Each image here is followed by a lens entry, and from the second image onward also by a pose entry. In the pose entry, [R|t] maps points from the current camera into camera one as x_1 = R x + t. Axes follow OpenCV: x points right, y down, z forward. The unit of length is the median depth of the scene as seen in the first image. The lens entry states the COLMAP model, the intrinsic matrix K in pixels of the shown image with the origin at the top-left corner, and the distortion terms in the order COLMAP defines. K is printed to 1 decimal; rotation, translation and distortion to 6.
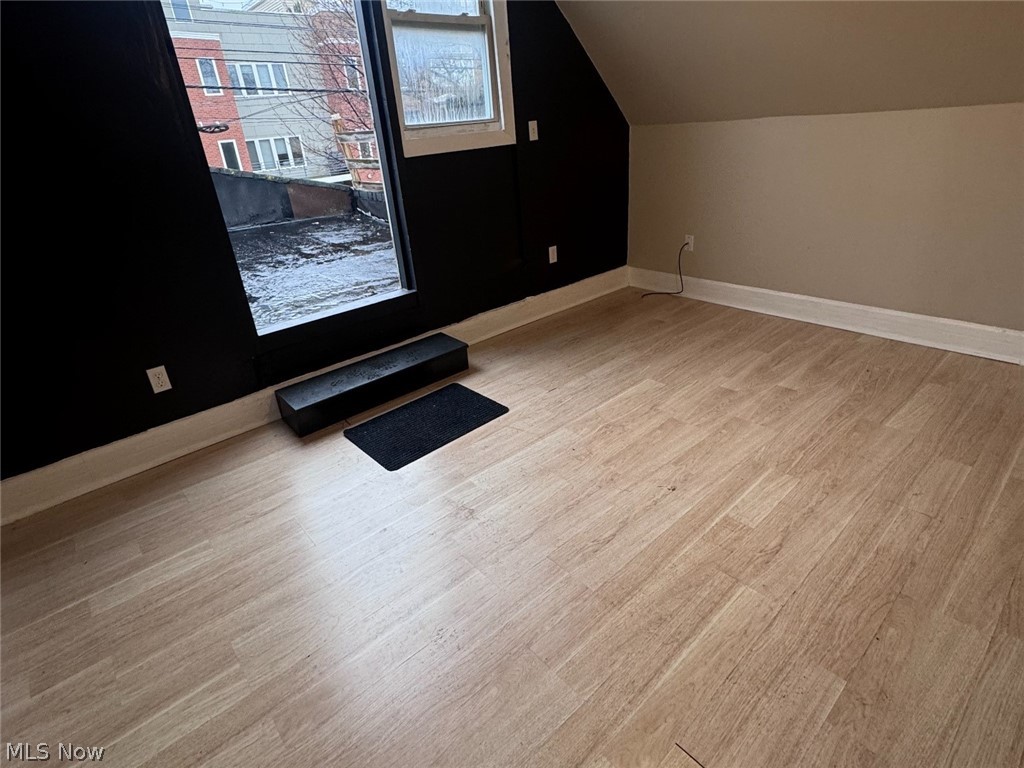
lens RADIAL K [[536.9, 0, 506.5], [0, 536.9, 380.0], [0, 0, 1]] dist [-0.000922, 0.000848]
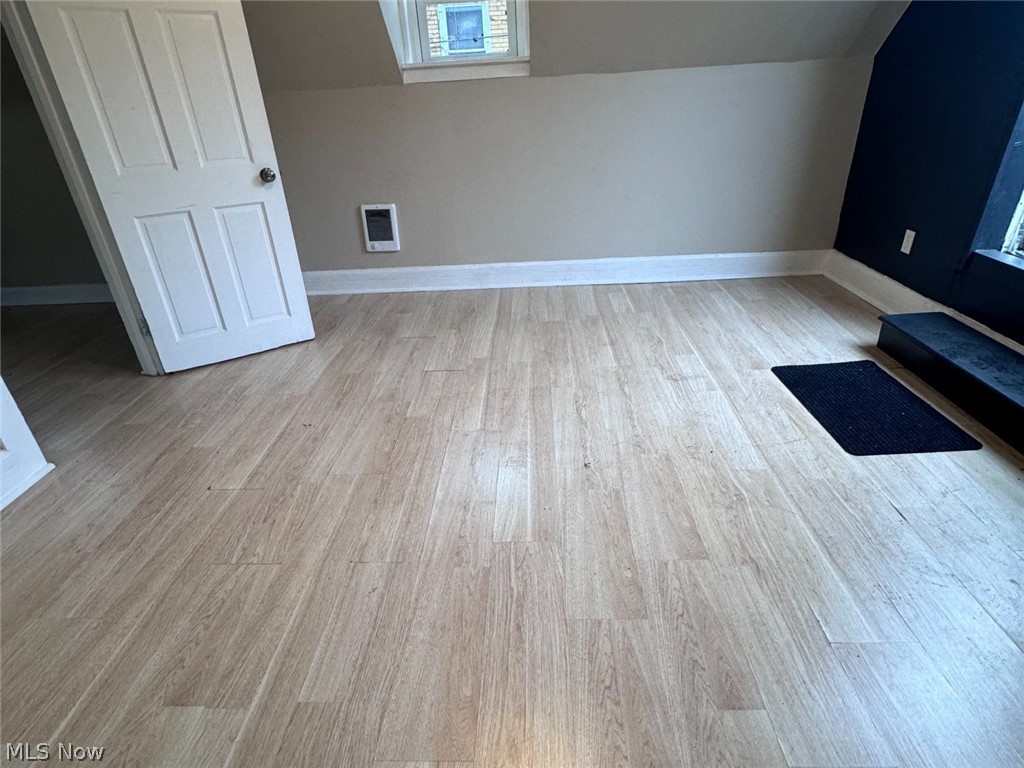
lens RADIAL K [[536.9, 0, 507.7], [0, 536.9, 386.4], [0, 0, 1]] dist [-0.000922, 0.000848]
pose [[-0.679754, 0.445318, -0.582774, 0.883168], [-0.222610, 0.631827, 0.742455, -0.547277], [0.698841, 0.634419, -0.330354, 1.116946]]
